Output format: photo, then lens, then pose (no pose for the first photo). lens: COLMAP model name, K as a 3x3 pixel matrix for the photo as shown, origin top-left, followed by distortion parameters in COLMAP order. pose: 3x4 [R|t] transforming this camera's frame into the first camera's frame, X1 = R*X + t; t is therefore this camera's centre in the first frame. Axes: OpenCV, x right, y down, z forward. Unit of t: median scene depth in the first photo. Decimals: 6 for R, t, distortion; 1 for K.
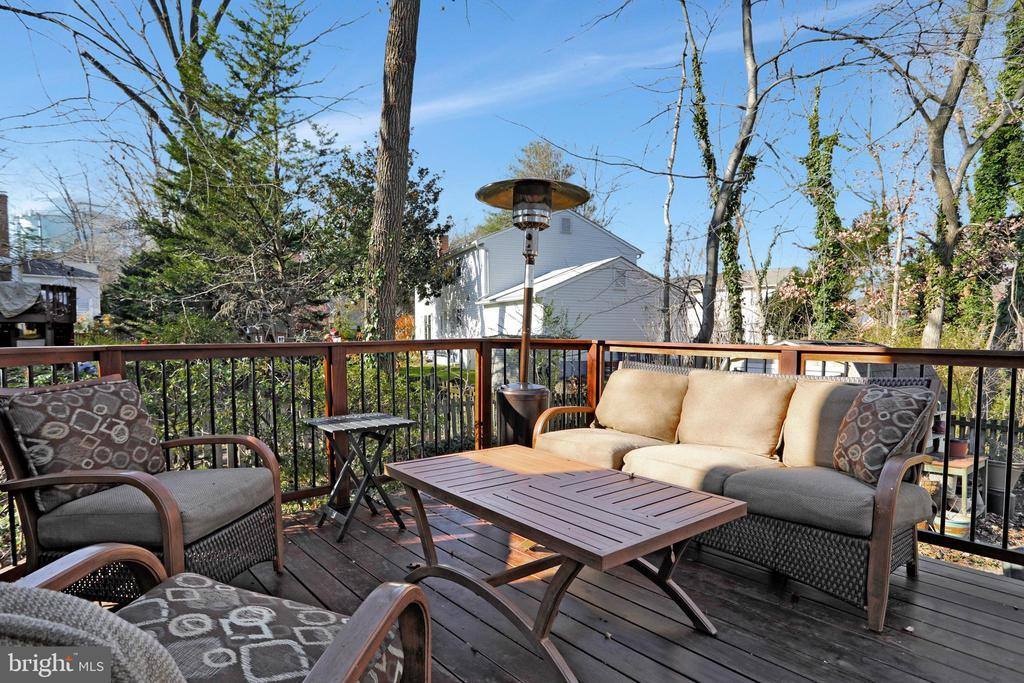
lens RADIAL K [[538.7, 0, 517.8], [0, 538.7, 346.6], [0, 0, 1]] dist [-0.030729, 0.012139]
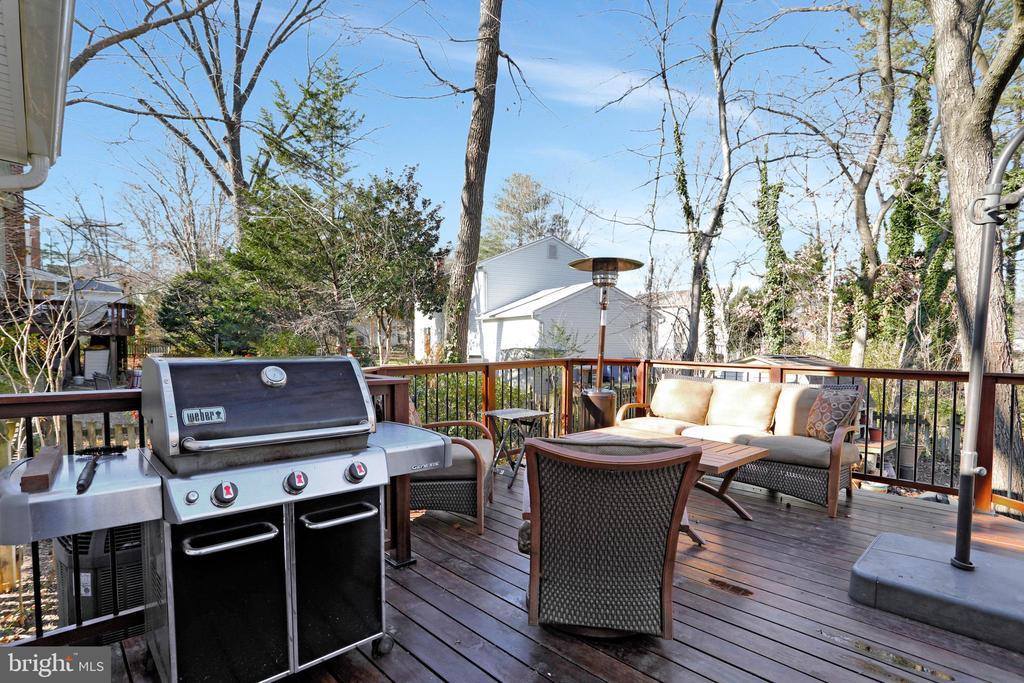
lens RADIAL K [[517.5, 0, 500.8], [0, 517.5, 342.0], [0, 0, 1]] dist [-0.035132, 0.006271]
pose [[0.998758, 0.001500, 0.049802, -0.144036], [-0.000462, 0.999783, -0.020839, -0.013551], [-0.049823, 0.020790, 0.998542, -0.185125]]
